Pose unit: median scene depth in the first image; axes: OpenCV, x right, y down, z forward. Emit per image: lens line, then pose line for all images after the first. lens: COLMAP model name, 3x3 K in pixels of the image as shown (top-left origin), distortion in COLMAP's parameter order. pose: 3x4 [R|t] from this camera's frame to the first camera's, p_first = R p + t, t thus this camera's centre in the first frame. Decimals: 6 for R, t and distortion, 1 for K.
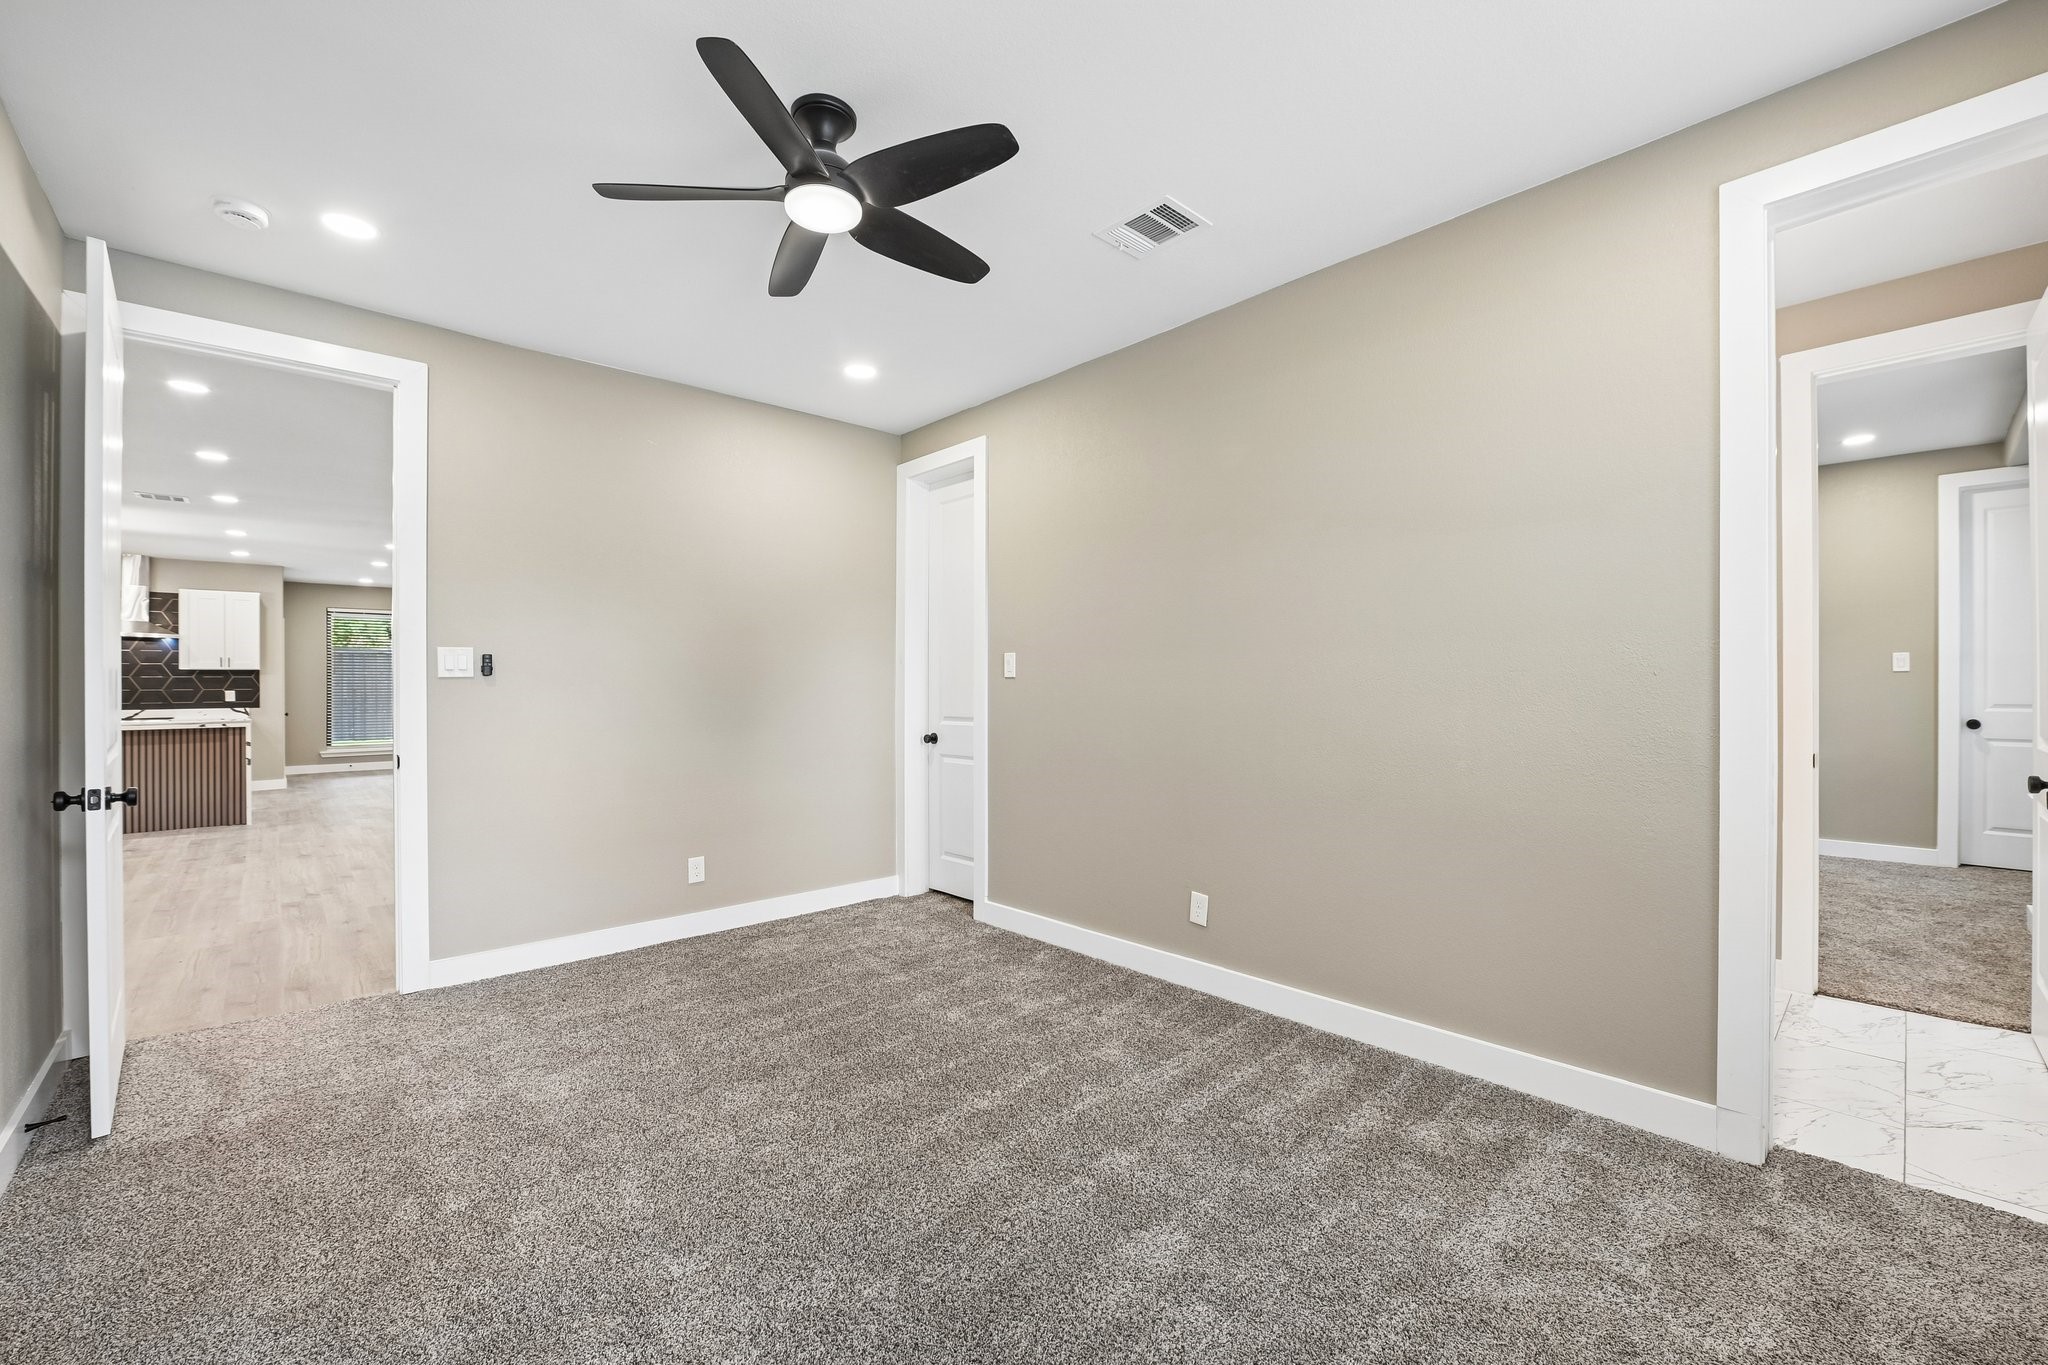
lens RADIAL K [[823.5, 0, 1025.3], [0, 823.5, 671.3], [0, 0, 1]] dist [-0.007449, -0.002171]
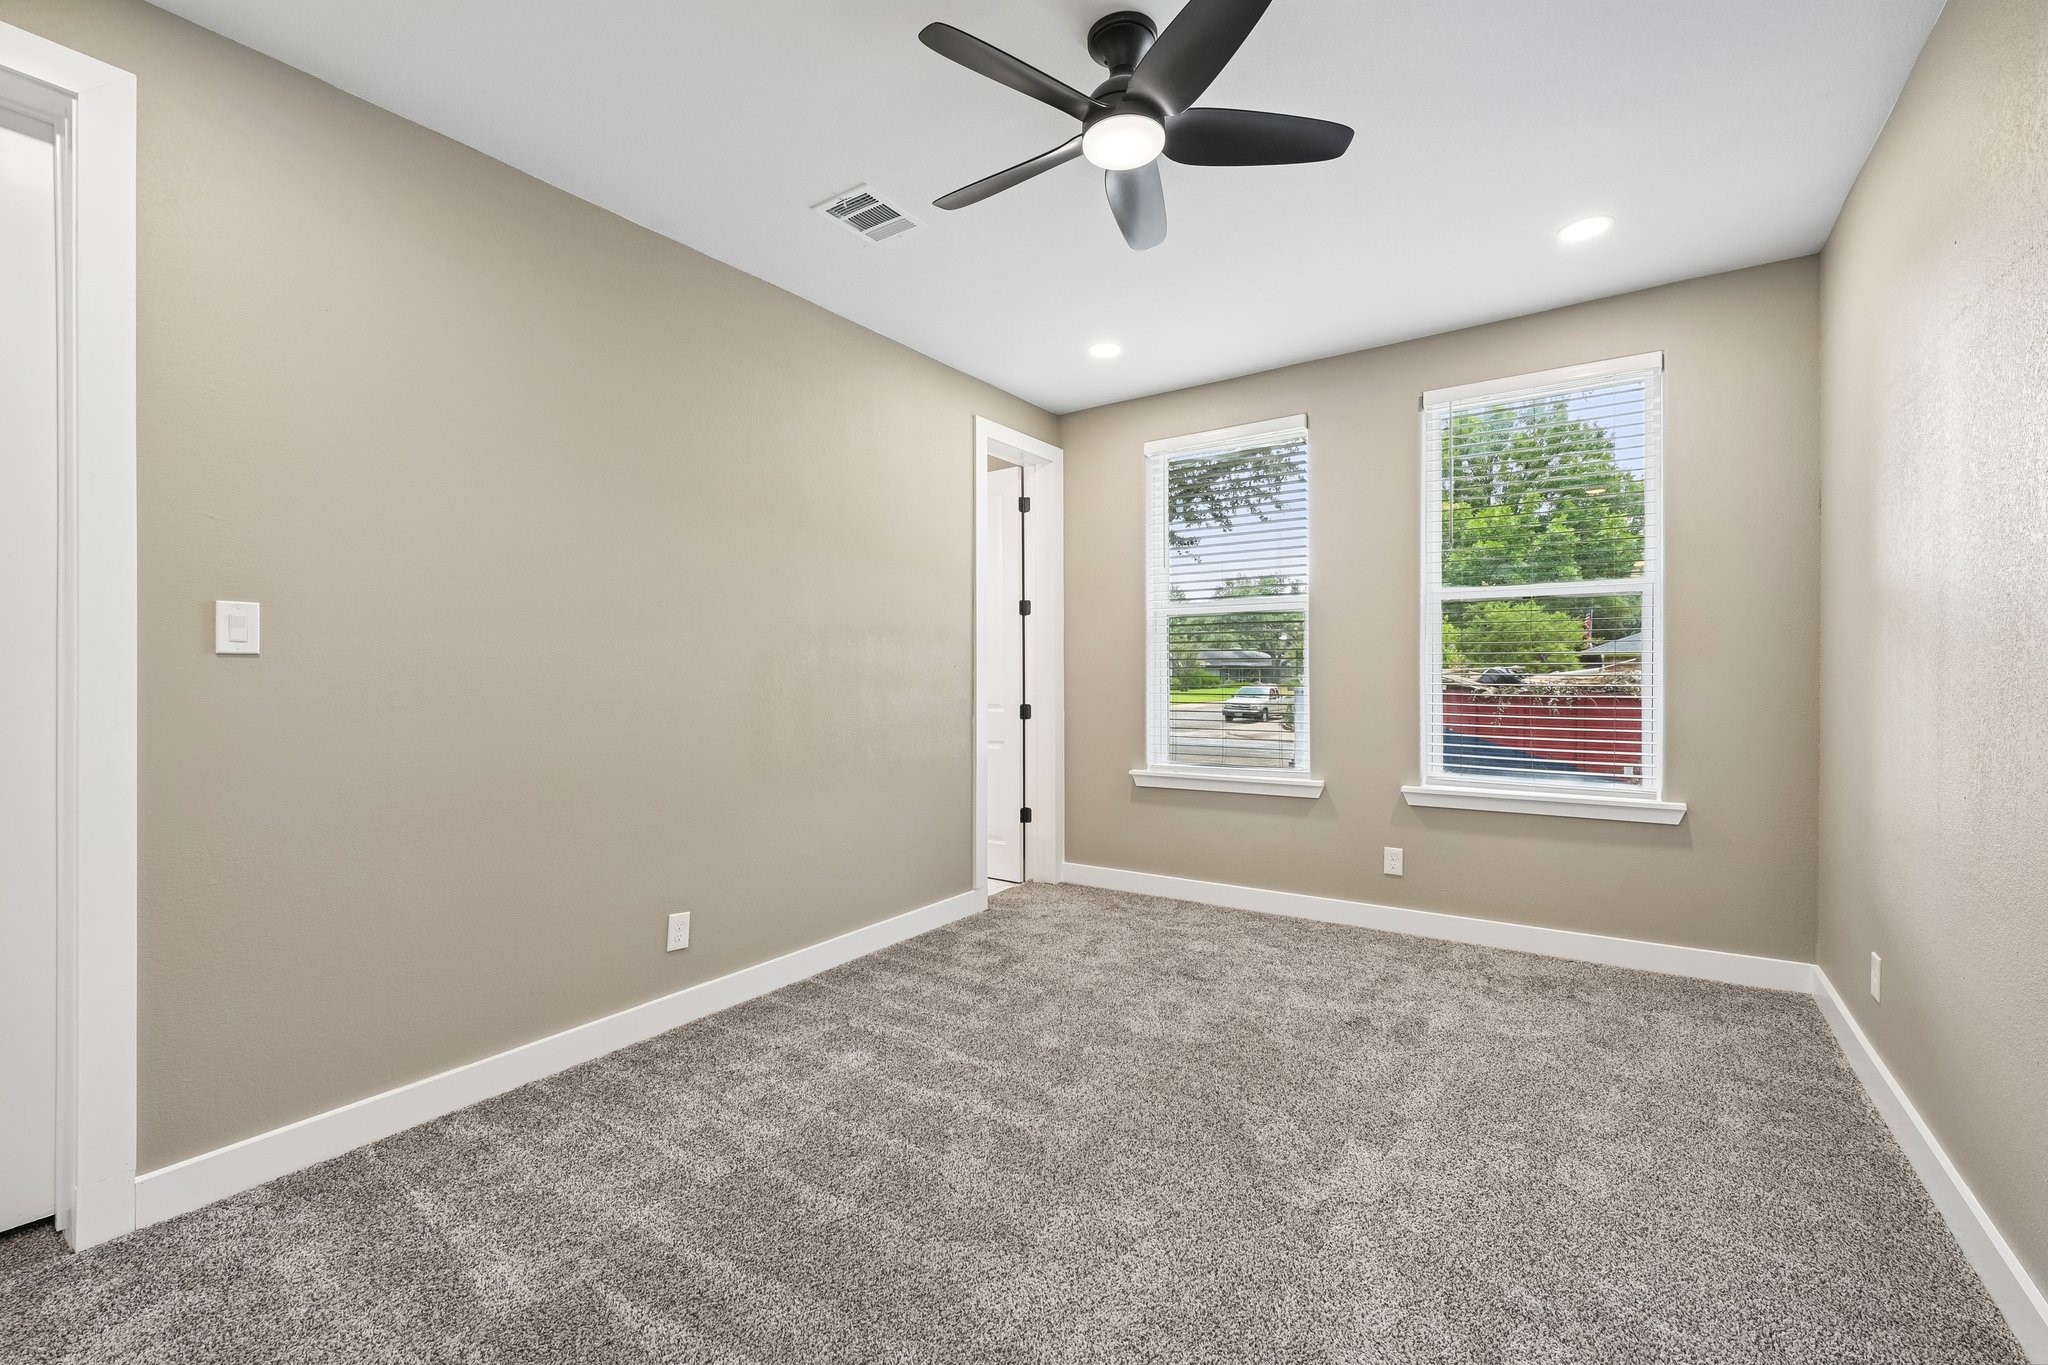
lens RADIAL K [[871.8, 0, 1016.8], [0, 871.8, 679.6], [0, 0, 1]] dist [0.001079, 0.000502]
pose [[-0.221248, -0.000694, 0.975217, -0.986956], [-0.015486, 0.999876, -0.002802, 0.028145], [-0.975095, -0.015722, -0.221231, 1.117808]]
